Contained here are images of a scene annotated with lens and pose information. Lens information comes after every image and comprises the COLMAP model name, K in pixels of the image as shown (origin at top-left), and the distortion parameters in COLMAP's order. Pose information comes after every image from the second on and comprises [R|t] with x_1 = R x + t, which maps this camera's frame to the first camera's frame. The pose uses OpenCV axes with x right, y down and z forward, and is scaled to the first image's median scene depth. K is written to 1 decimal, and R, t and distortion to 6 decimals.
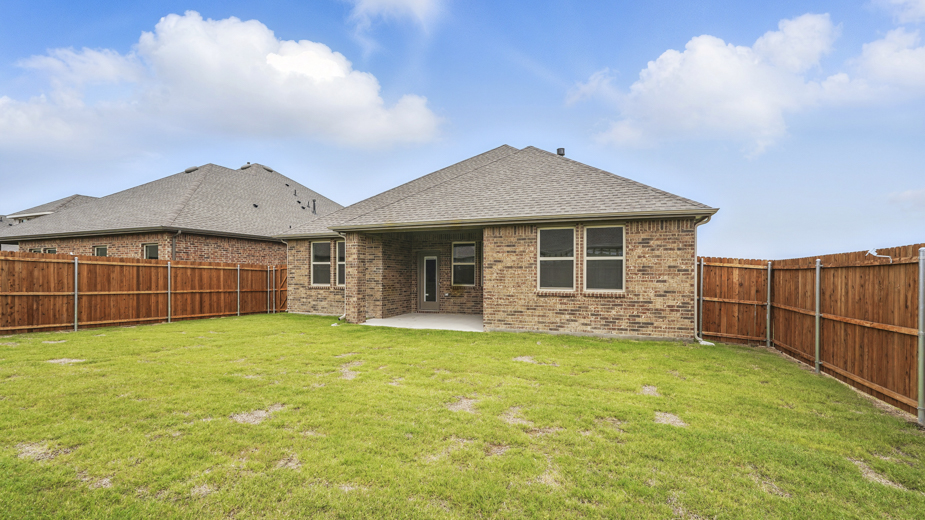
lens RADIAL K [[413.6, 0, 455.7], [0, 413.6, 274.1], [0, 0, 1]] dist [-0.002100, 0.005172]
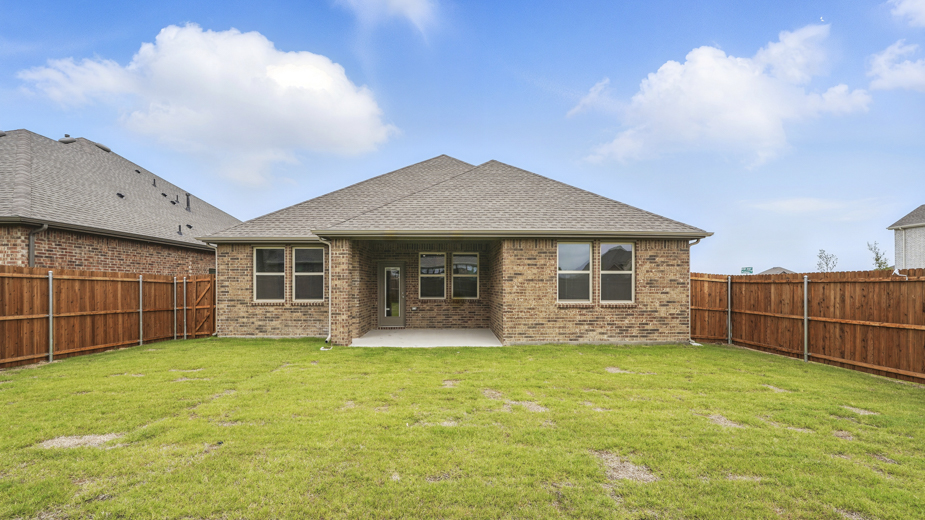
lens RADIAL K [[413.6, 0, 455.7], [0, 413.6, 274.1], [0, 0, 1]] dist [-0.002100, 0.005172]
pose [[0.918323, 0.006489, 0.395780, -0.432189], [0.002895, 0.999729, -0.023109, -0.008621], [-0.395822, 0.022367, 0.918055, 0.148077]]
